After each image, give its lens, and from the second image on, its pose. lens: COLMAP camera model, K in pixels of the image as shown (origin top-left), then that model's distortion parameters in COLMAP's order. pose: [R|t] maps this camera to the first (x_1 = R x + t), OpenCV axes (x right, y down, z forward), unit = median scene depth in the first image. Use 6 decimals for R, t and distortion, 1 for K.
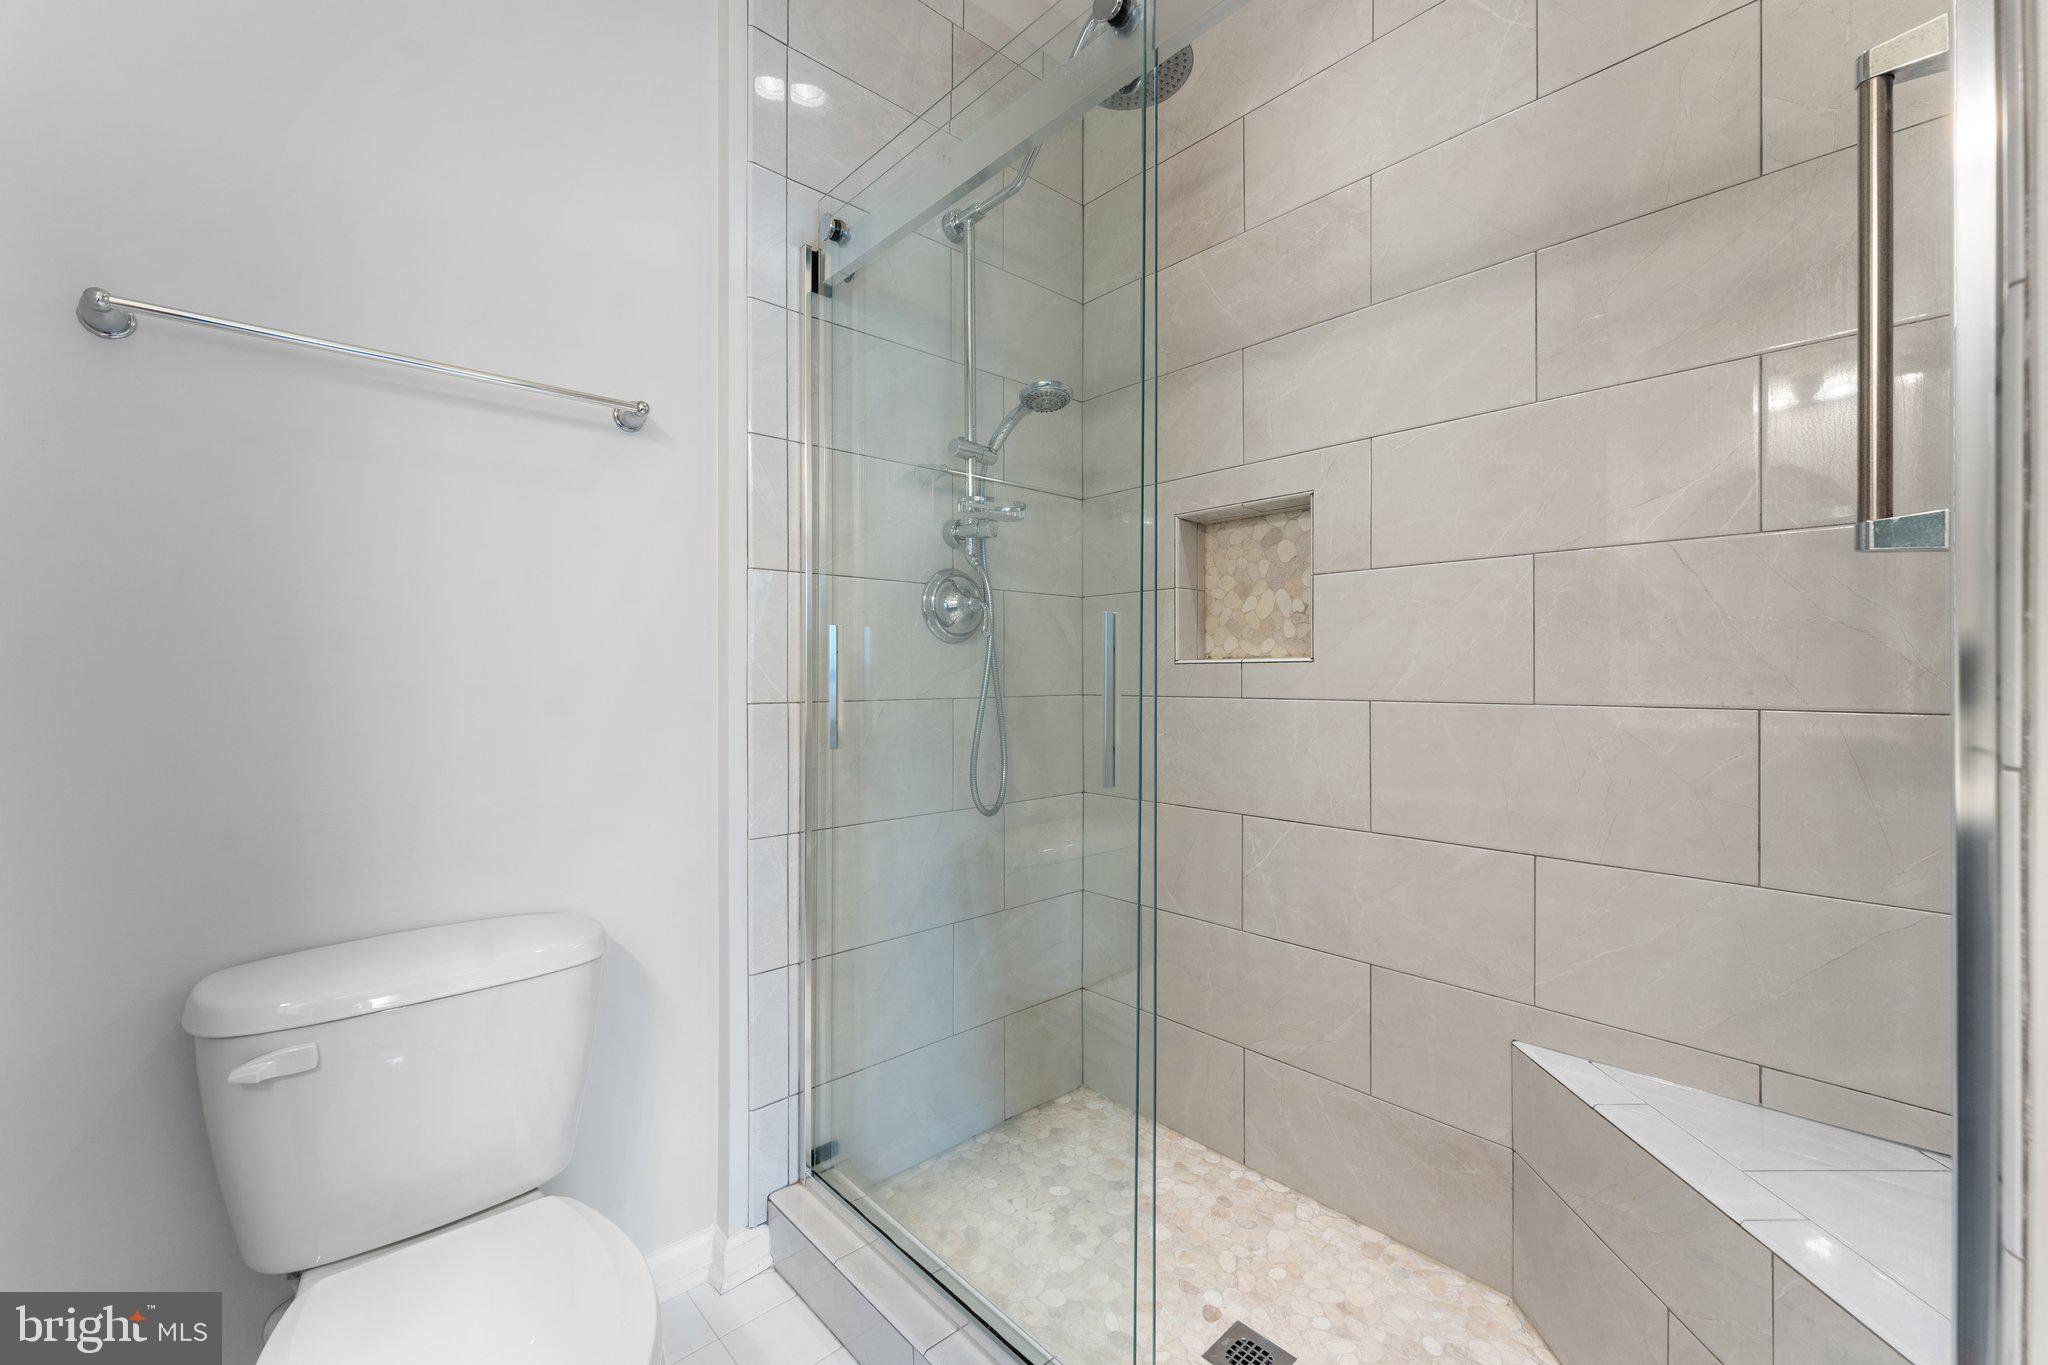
lens RADIAL K [[829.3, 0, 1017.3], [0, 829.3, 678.5], [0, 0, 1]] dist [-0.004117, -0.000312]
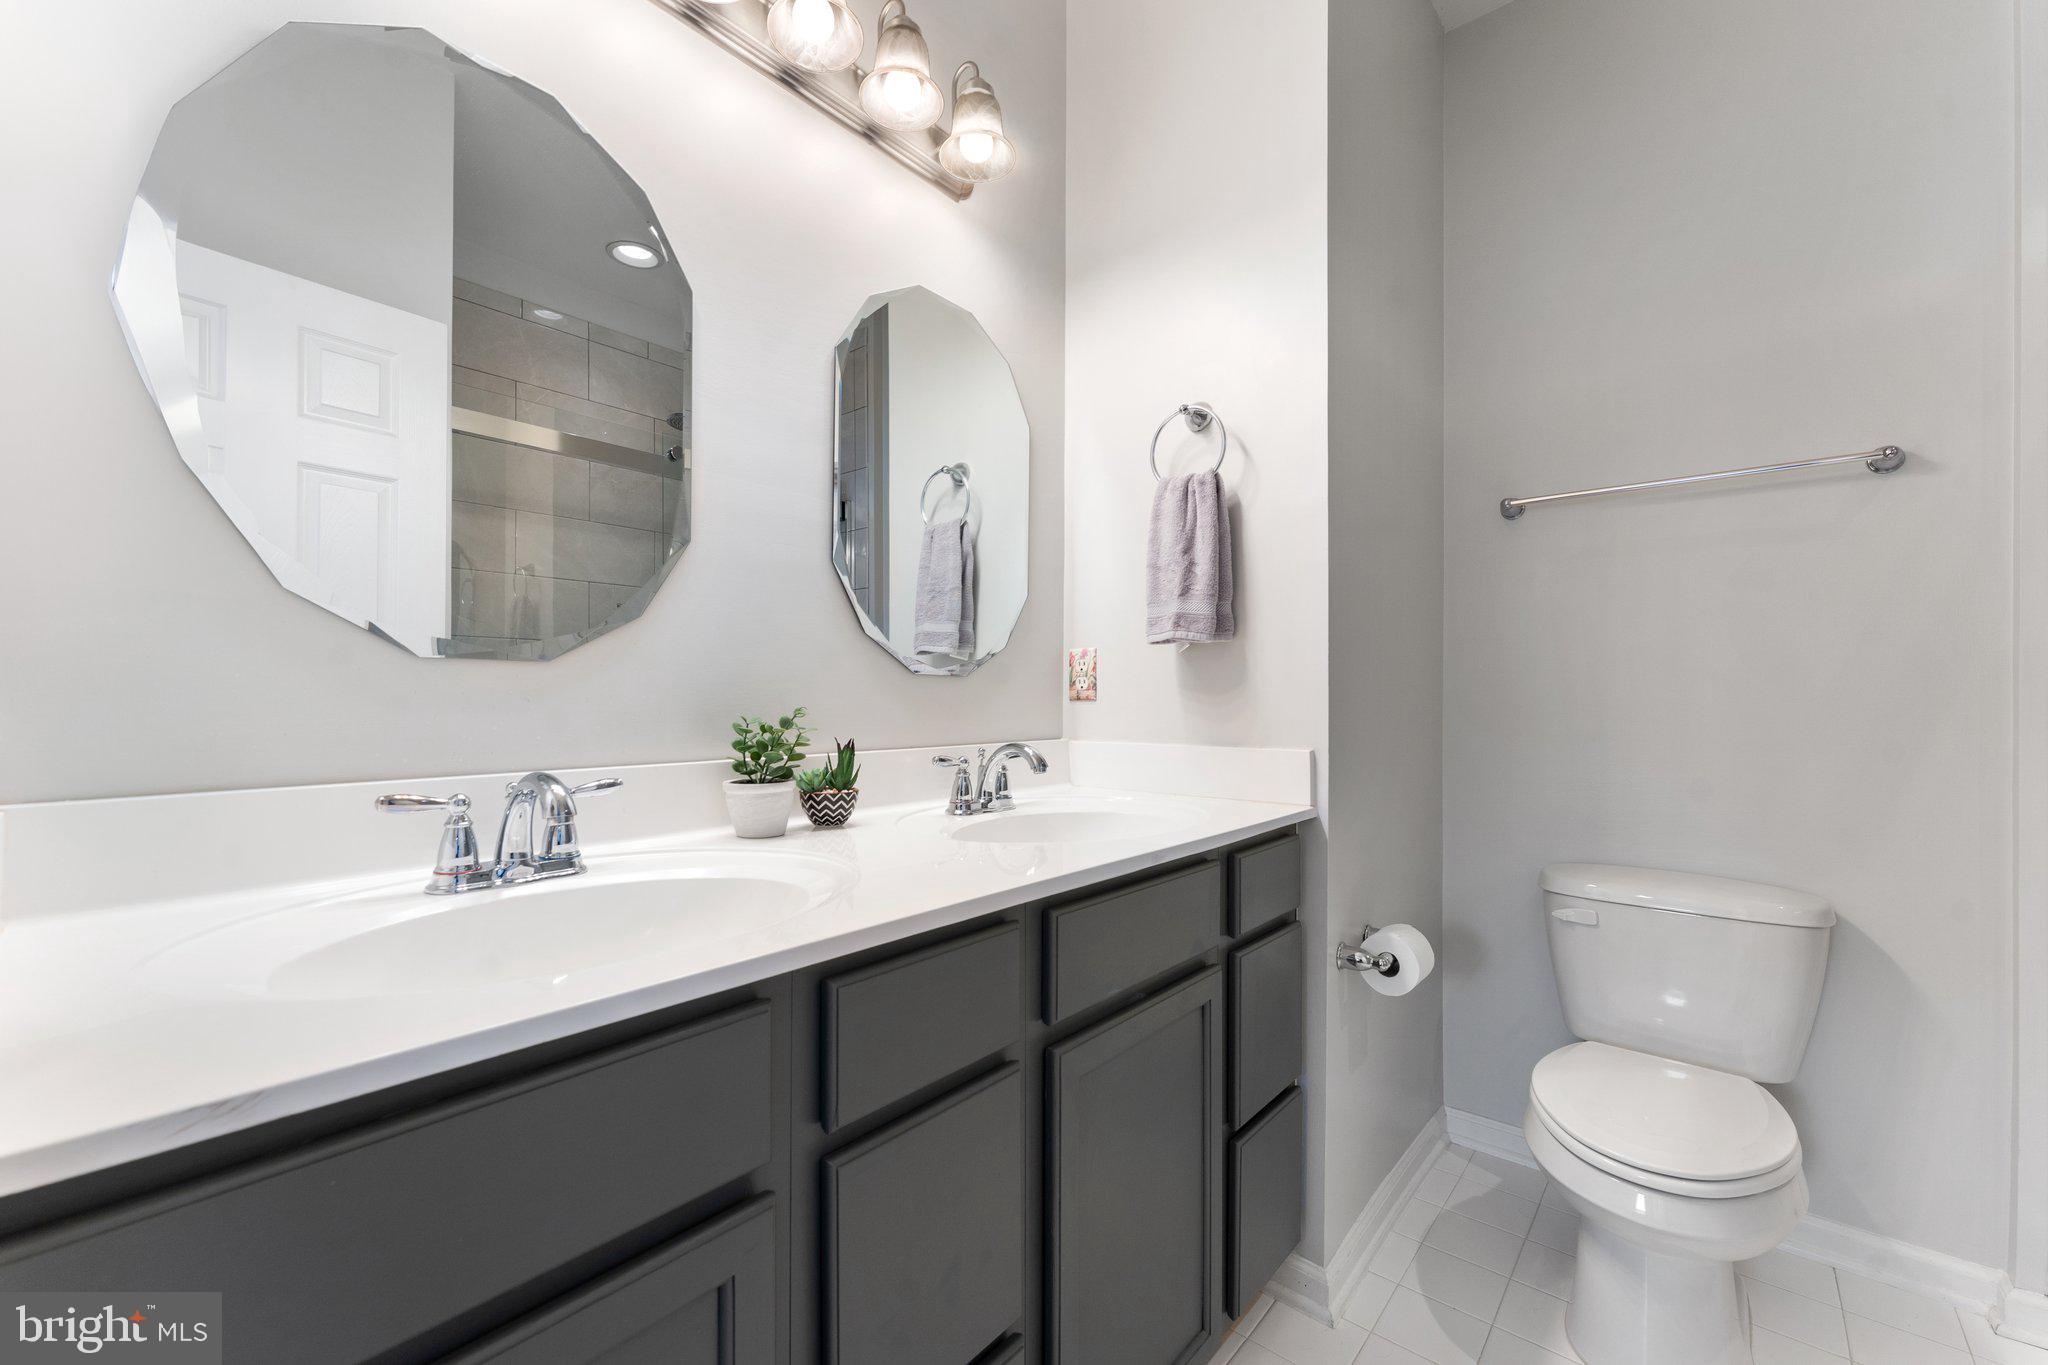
lens RADIAL K [[829.3, 0, 1018.5], [0, 829.3, 692.7], [0, 0, 1]] dist [-0.004117, -0.000312]
pose [[0.130703, -0.004063, -0.991413, 0.594718], [-0.002620, 0.999987, -0.004444, -0.002811], [0.991418, 0.003178, 0.130690, -0.354277]]
